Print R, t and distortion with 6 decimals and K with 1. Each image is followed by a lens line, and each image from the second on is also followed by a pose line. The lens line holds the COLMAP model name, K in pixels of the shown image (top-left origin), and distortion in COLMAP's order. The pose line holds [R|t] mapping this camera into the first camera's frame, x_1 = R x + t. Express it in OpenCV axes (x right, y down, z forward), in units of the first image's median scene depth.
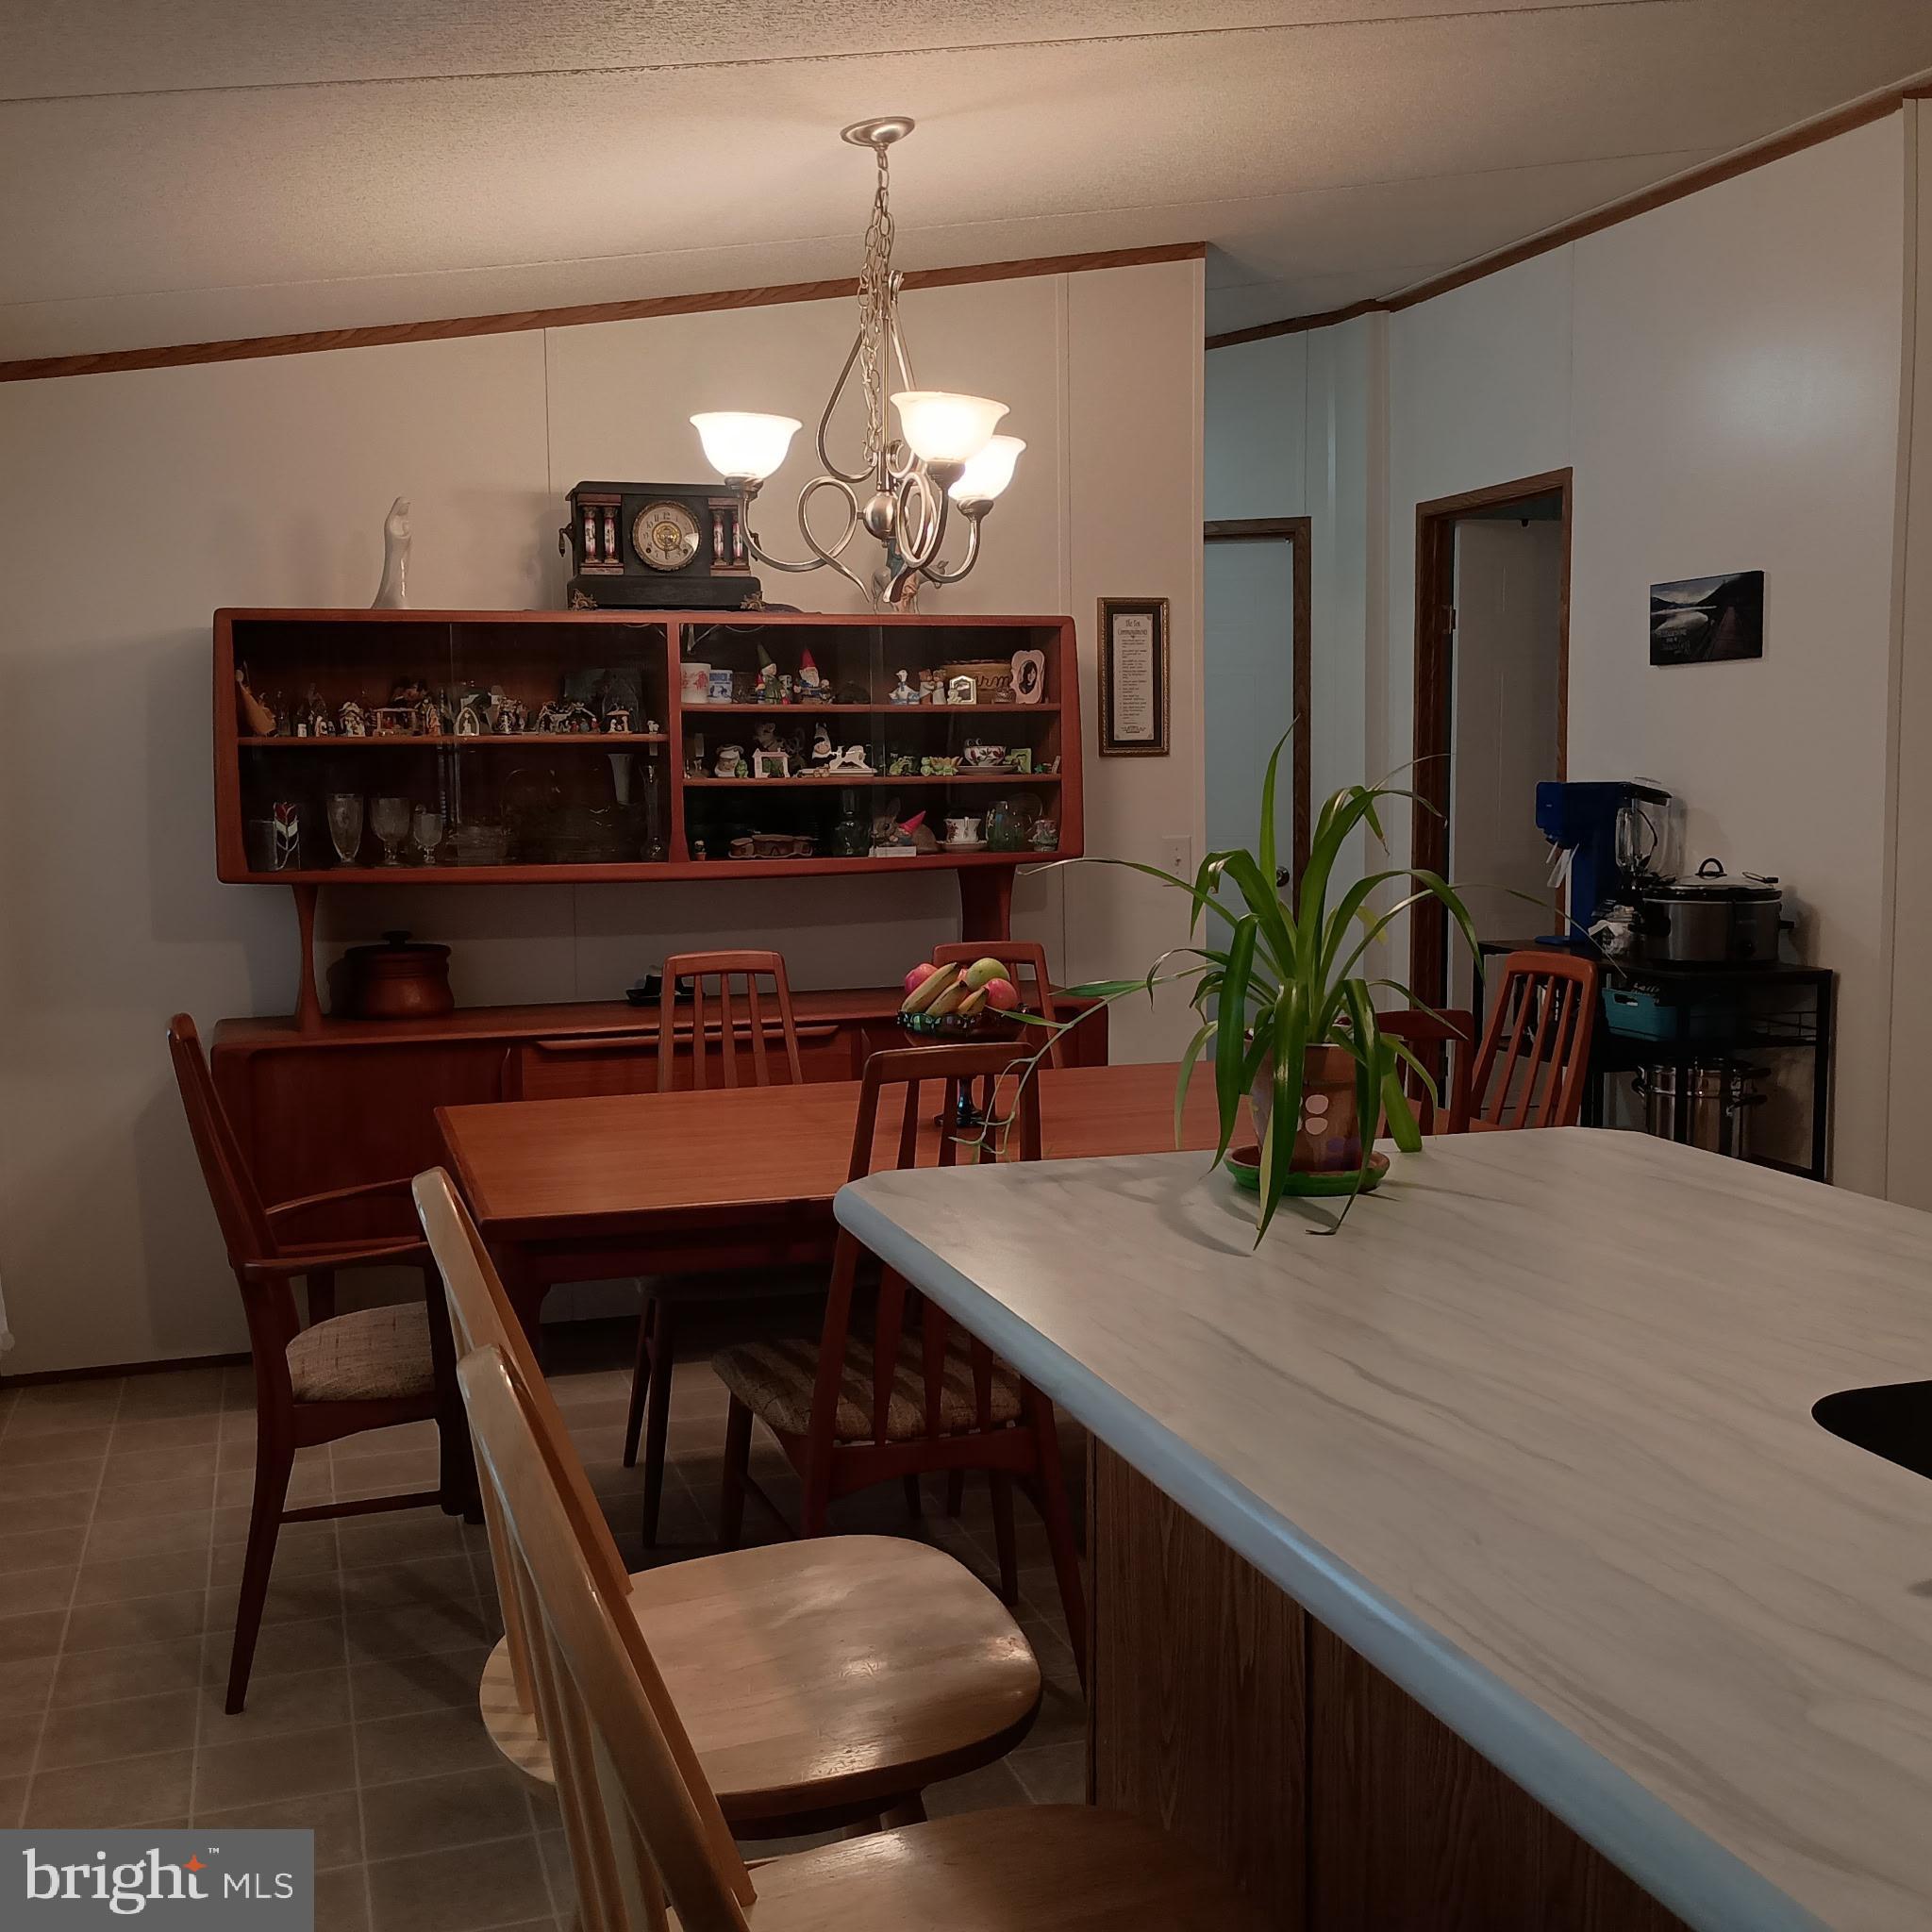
lens RADIAL K [[2134.8, 0, 1009.2], [0, 2134.8, 917.2], [0, 0, 1]] dist [0.025369, 0.000000]
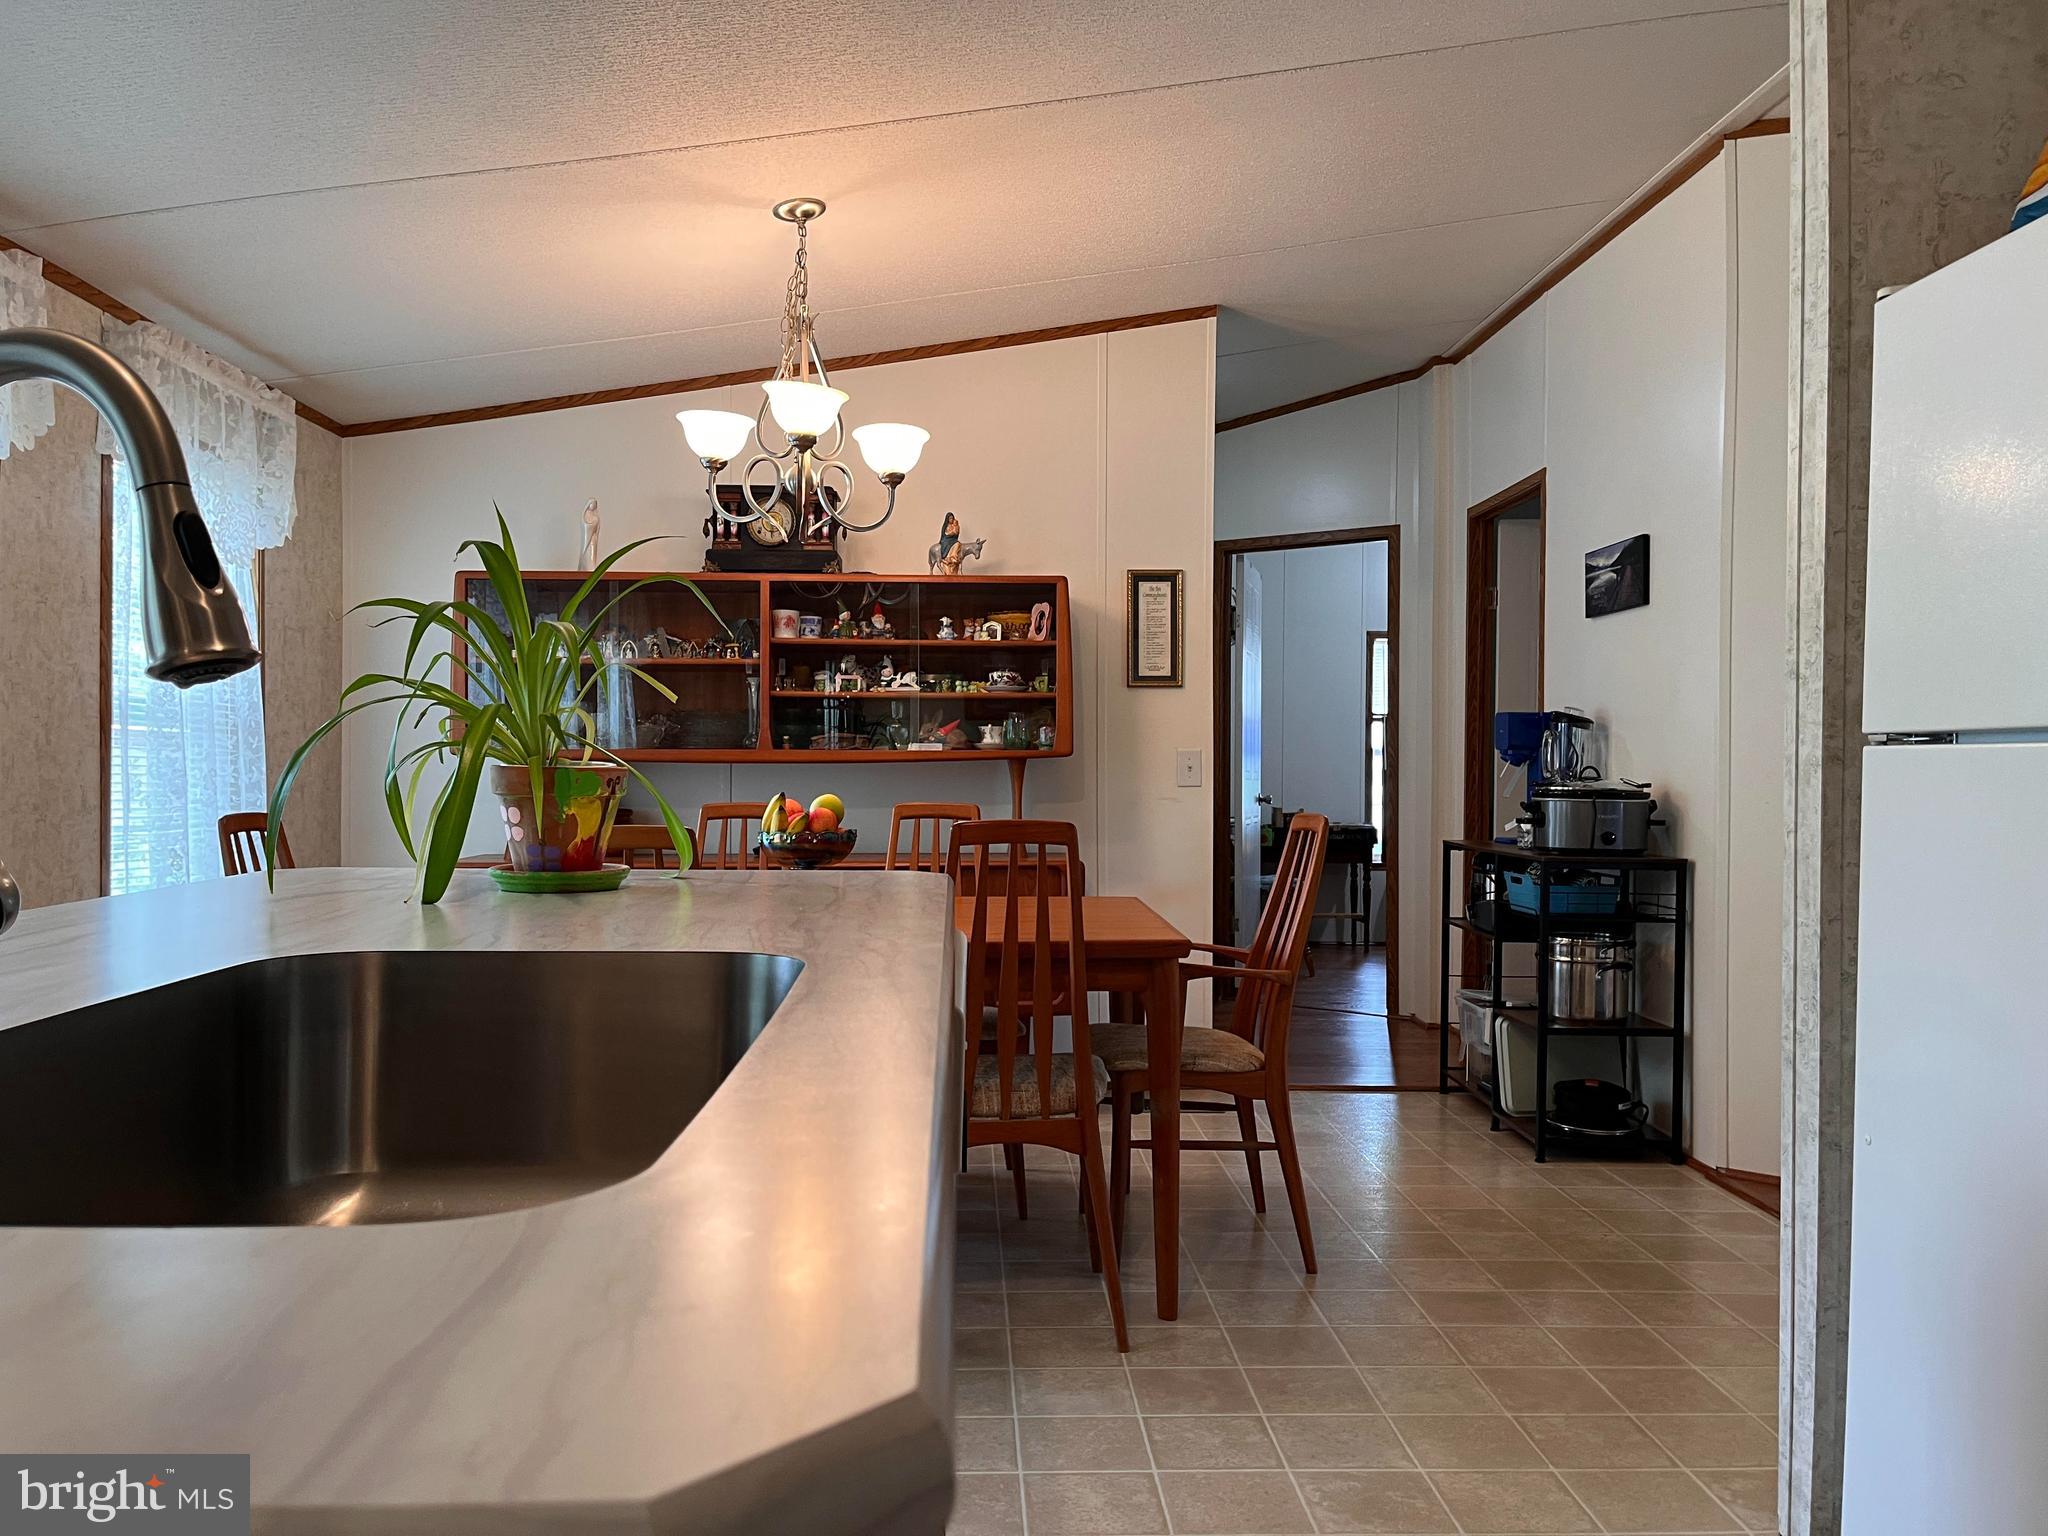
lens RADIAL K [[1557.2, 0, 1008.9], [0, 1557.2, 774.9], [0, 0, 1]] dist [0.022377, -0.046974]
pose [[0.958960, 0.015880, -0.283096, 0.272183], [-0.035549, 0.997286, -0.064476, 0.048533], [0.281304, 0.071893, 0.956922, 0.059401]]
